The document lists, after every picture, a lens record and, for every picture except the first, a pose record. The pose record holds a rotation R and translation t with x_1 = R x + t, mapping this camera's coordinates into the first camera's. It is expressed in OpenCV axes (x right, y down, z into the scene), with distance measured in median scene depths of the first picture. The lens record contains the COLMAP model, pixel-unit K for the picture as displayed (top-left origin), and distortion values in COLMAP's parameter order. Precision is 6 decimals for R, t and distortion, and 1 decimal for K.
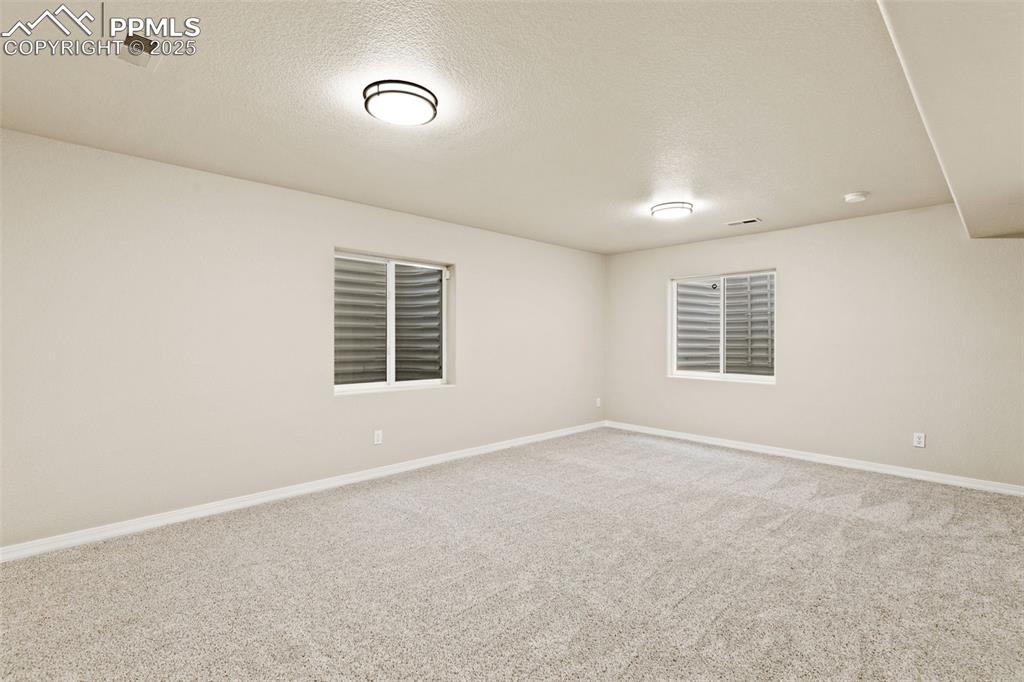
lens RADIAL K [[466.6, 0, 514.6], [0, 466.6, 339.2], [0, 0, 1]] dist [0.004973, -0.000871]
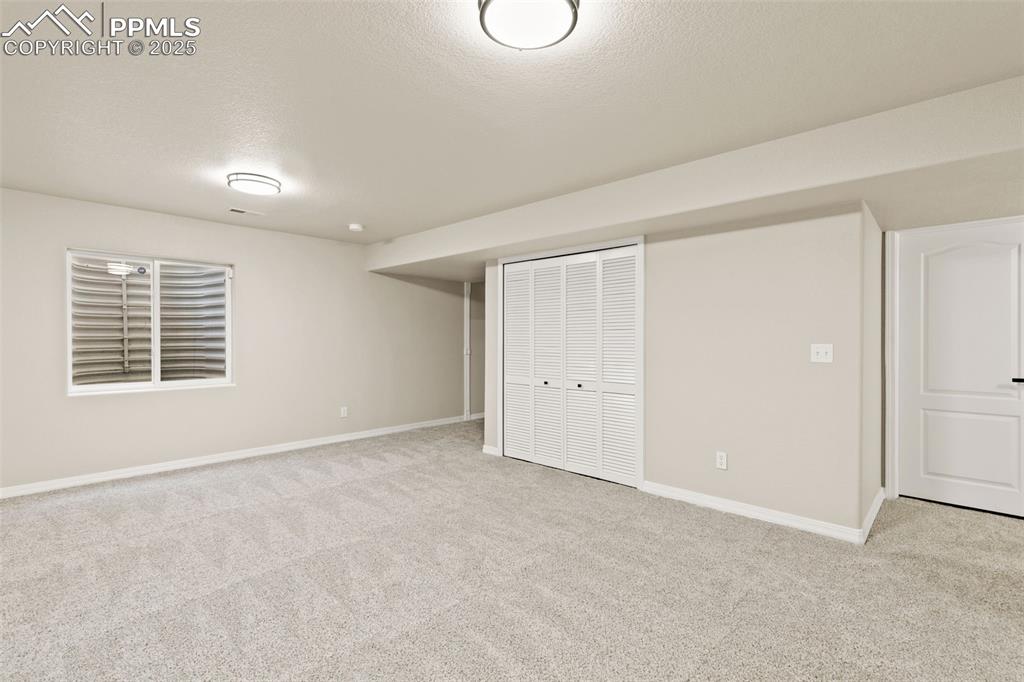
lens RADIAL K [[466.6, 0, 514.6], [0, 466.6, 339.2], [0, 0, 1]] dist [0.004973, -0.000871]
pose [[-0.057963, -0.001567, 0.998317, -0.546709], [0.000308, 0.999999, 0.001587, -0.000197], [-0.998319, 0.000400, -0.057963, 0.608411]]
